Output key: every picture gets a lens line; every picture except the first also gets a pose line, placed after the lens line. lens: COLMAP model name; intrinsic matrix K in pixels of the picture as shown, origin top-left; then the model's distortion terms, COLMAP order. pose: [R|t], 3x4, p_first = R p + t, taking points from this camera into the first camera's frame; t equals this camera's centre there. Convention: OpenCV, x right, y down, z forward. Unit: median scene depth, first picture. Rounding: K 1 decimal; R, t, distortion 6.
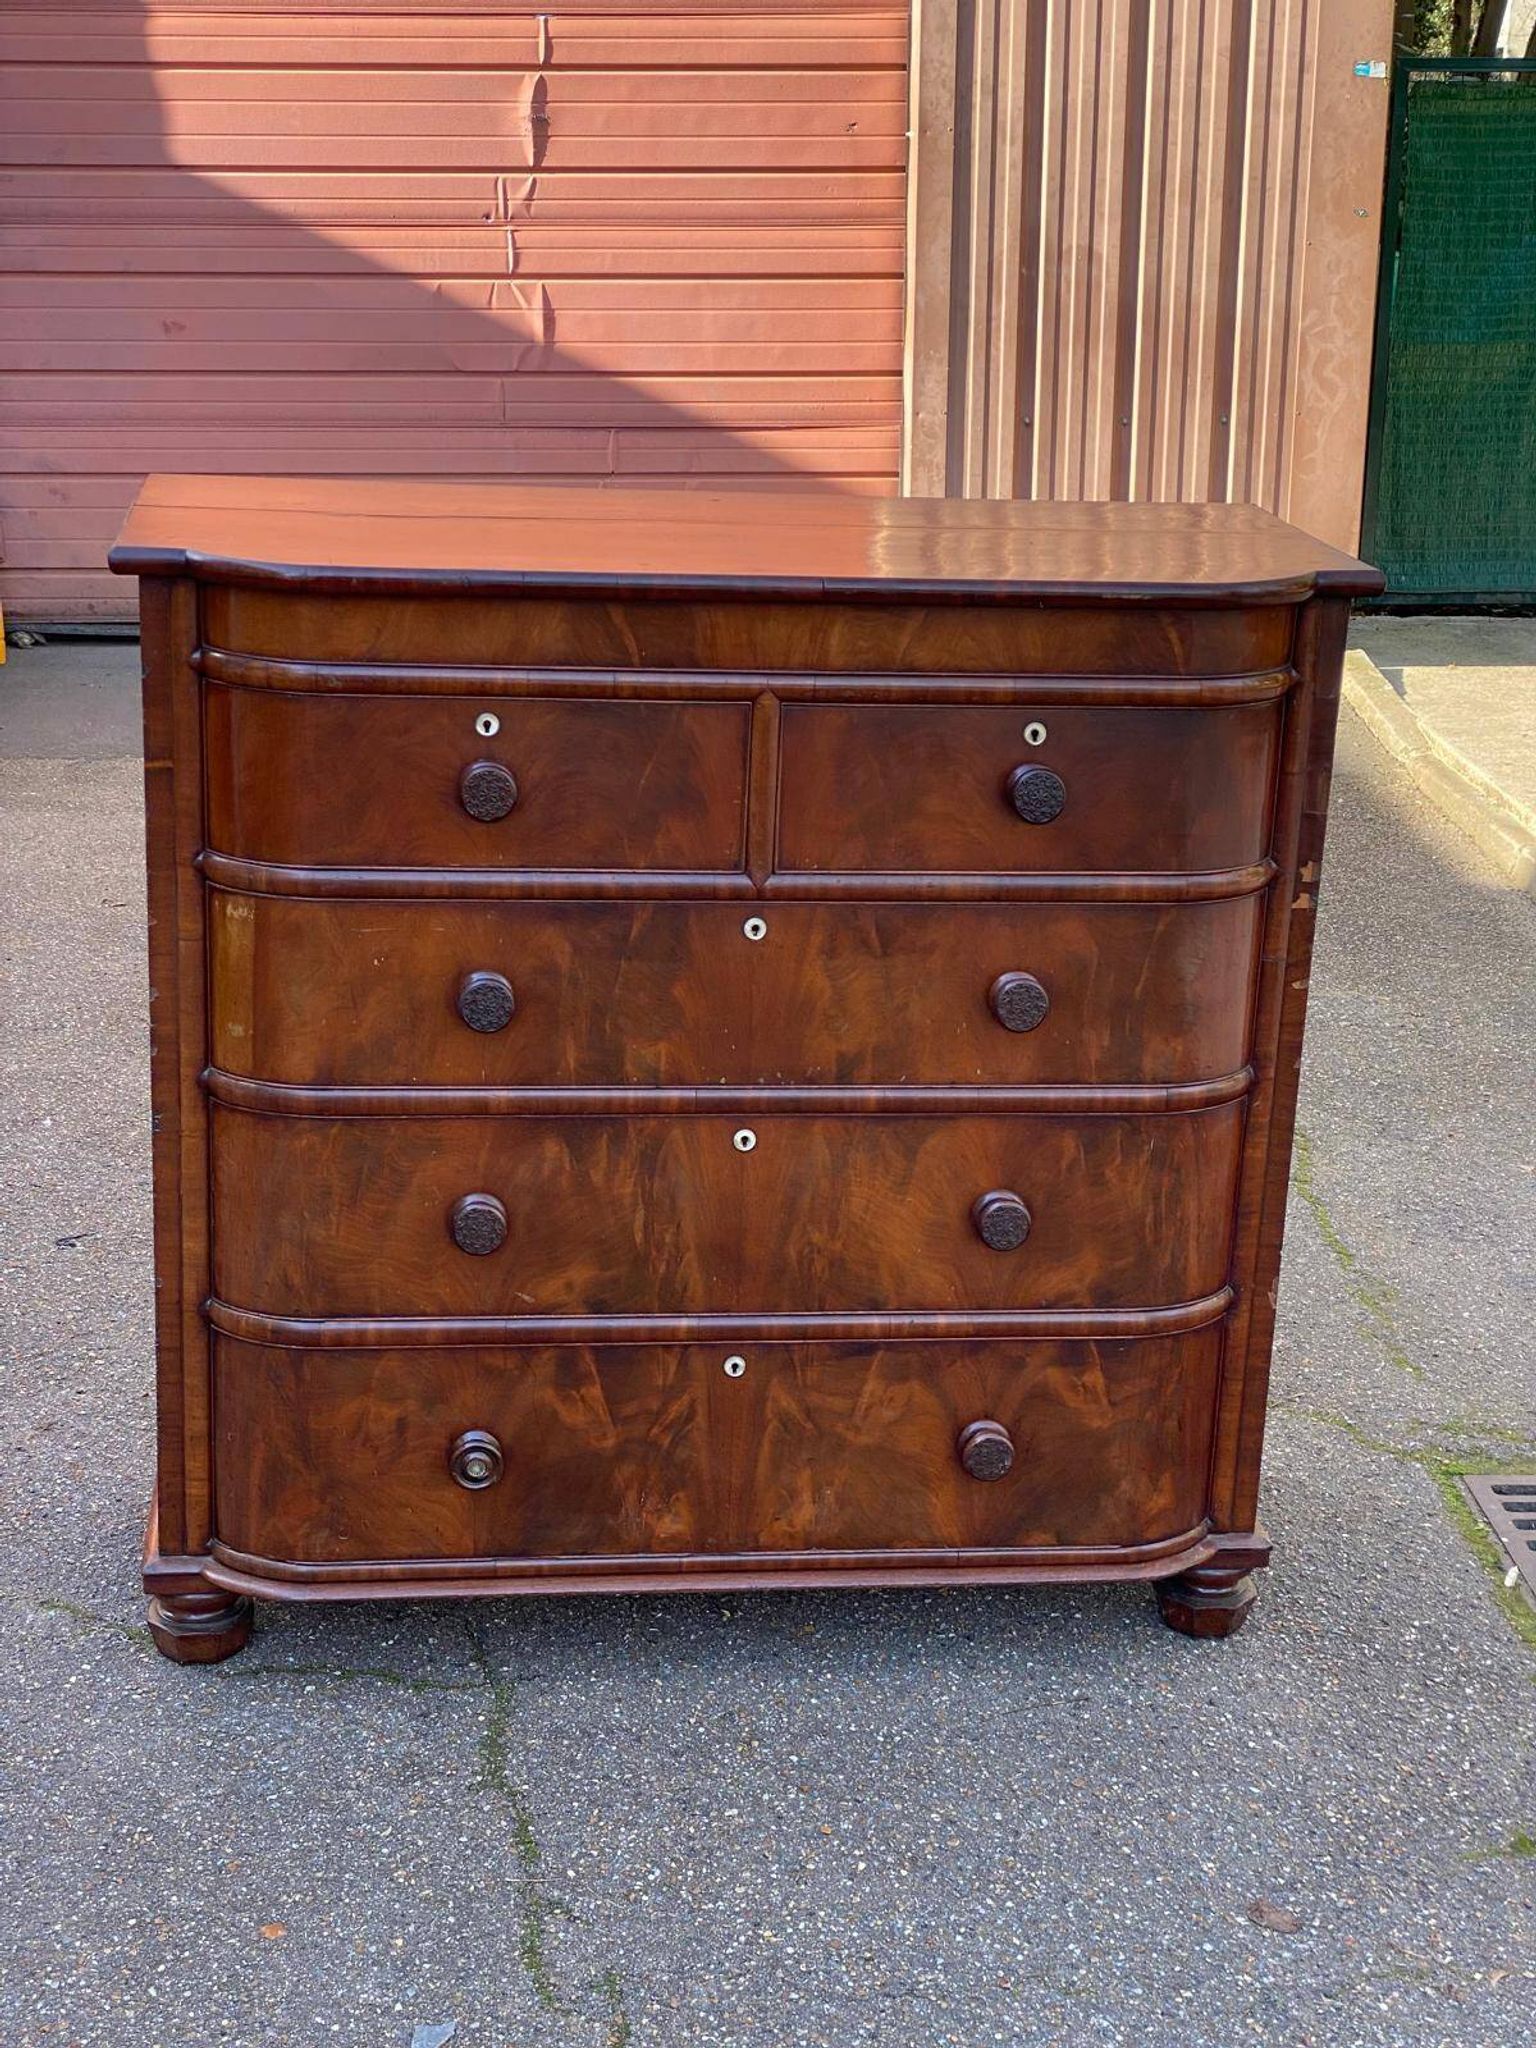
lens RADIAL K [[3048.0, 0, 786.0], [0, 3048.0, 1020.3], [0, 0, 1]] dist [0.129806, 0.000000]
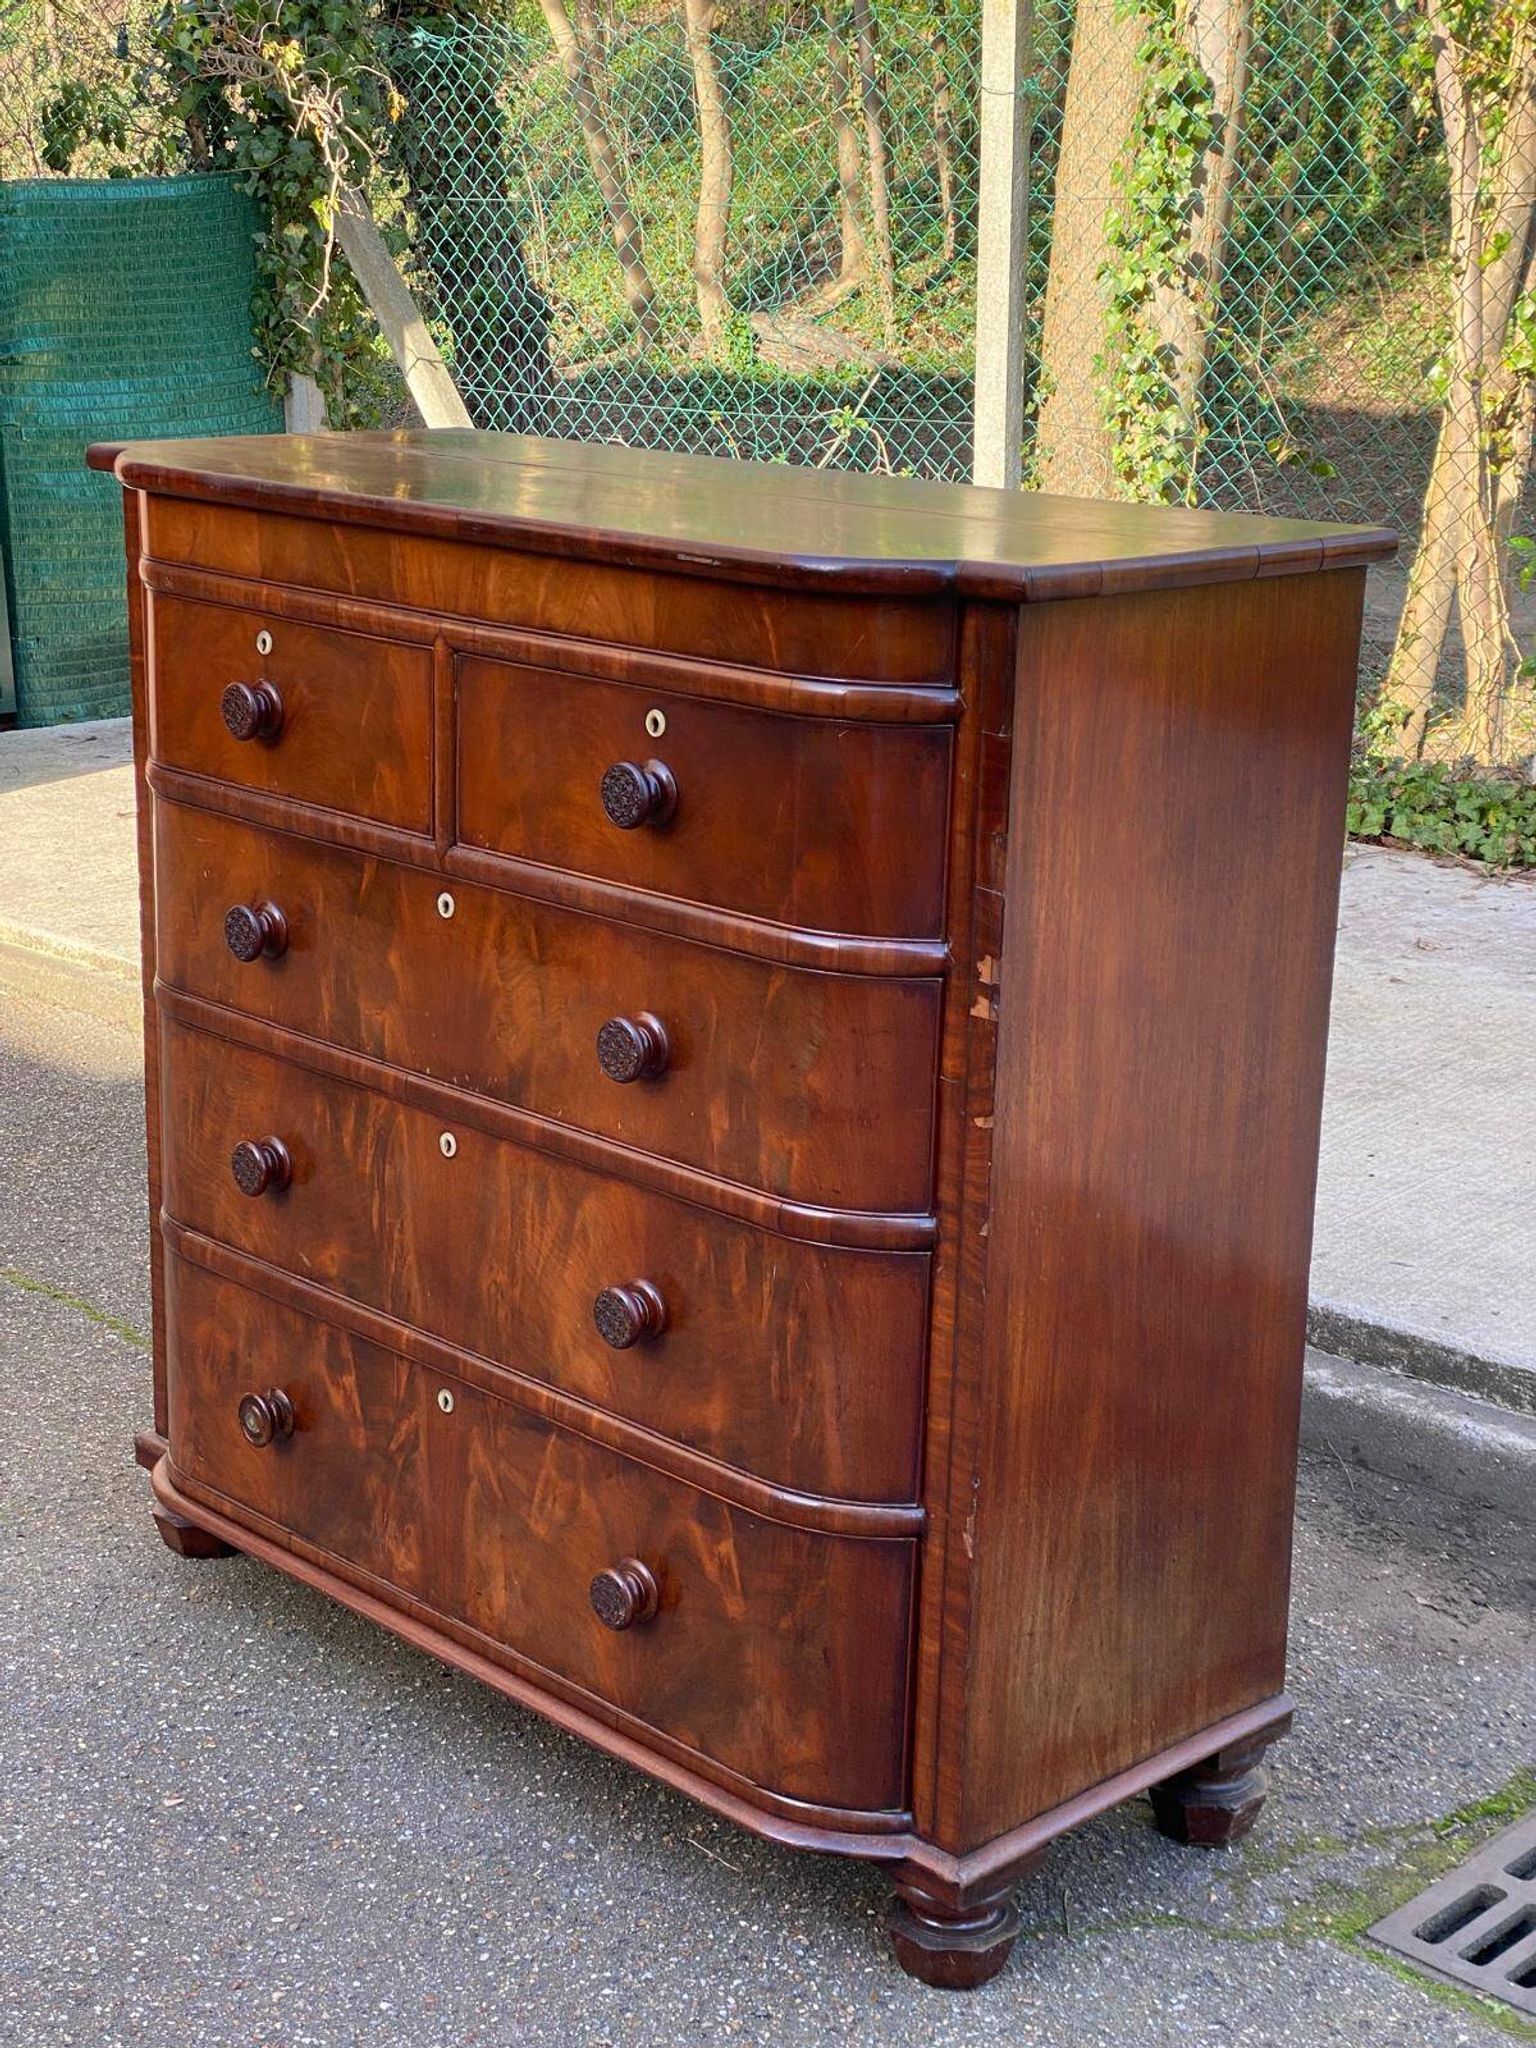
lens RADIAL K [[3048.0, 0, 731.0], [0, 3048.0, 1004.0], [0, 0, 1]] dist [0.129806, 0.000000]
pose [[0.597762, 0.177304, -0.781821, 0.735914], [-0.239867, 0.970115, 0.036609, -0.054007], [0.764948, 0.165649, 0.622427, 0.502867]]
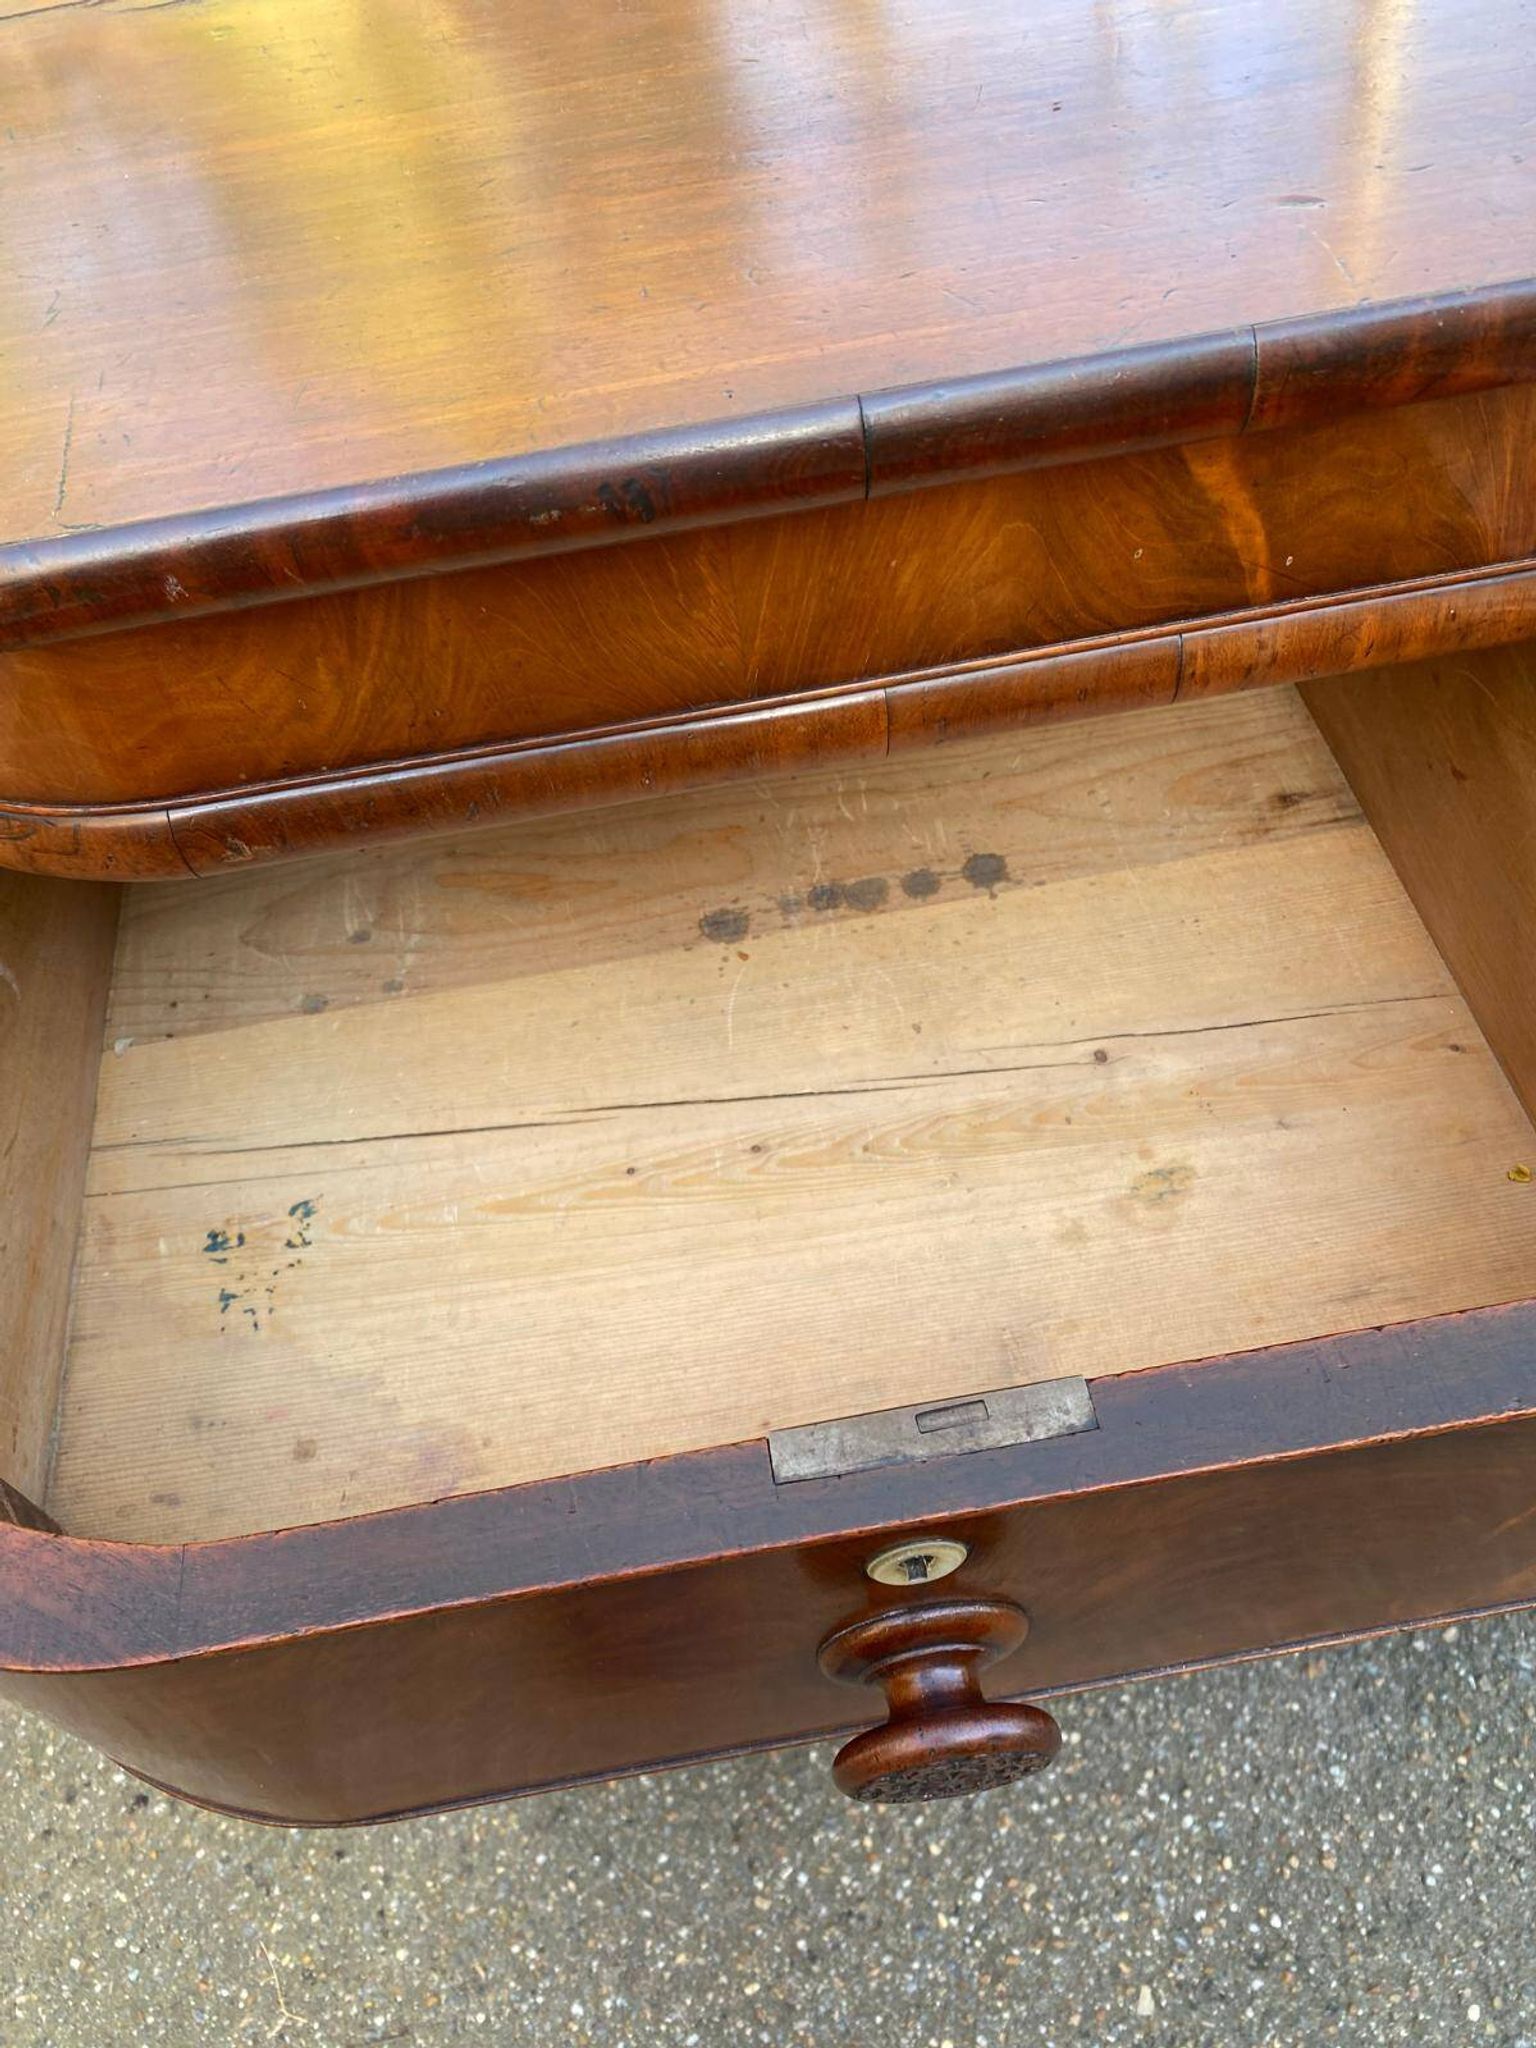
lens RADIAL K [[1566.2, 0, 755.2], [0, 1566.2, 1008.6], [0, 0, 1]] dist [0.031190, -0.041547]
pose [[0.990374, -0.108837, -0.085519, -0.083034], [0.138151, 0.815424, 0.562137, -0.166002], [0.008553, -0.568541, 0.822611, 0.816713]]
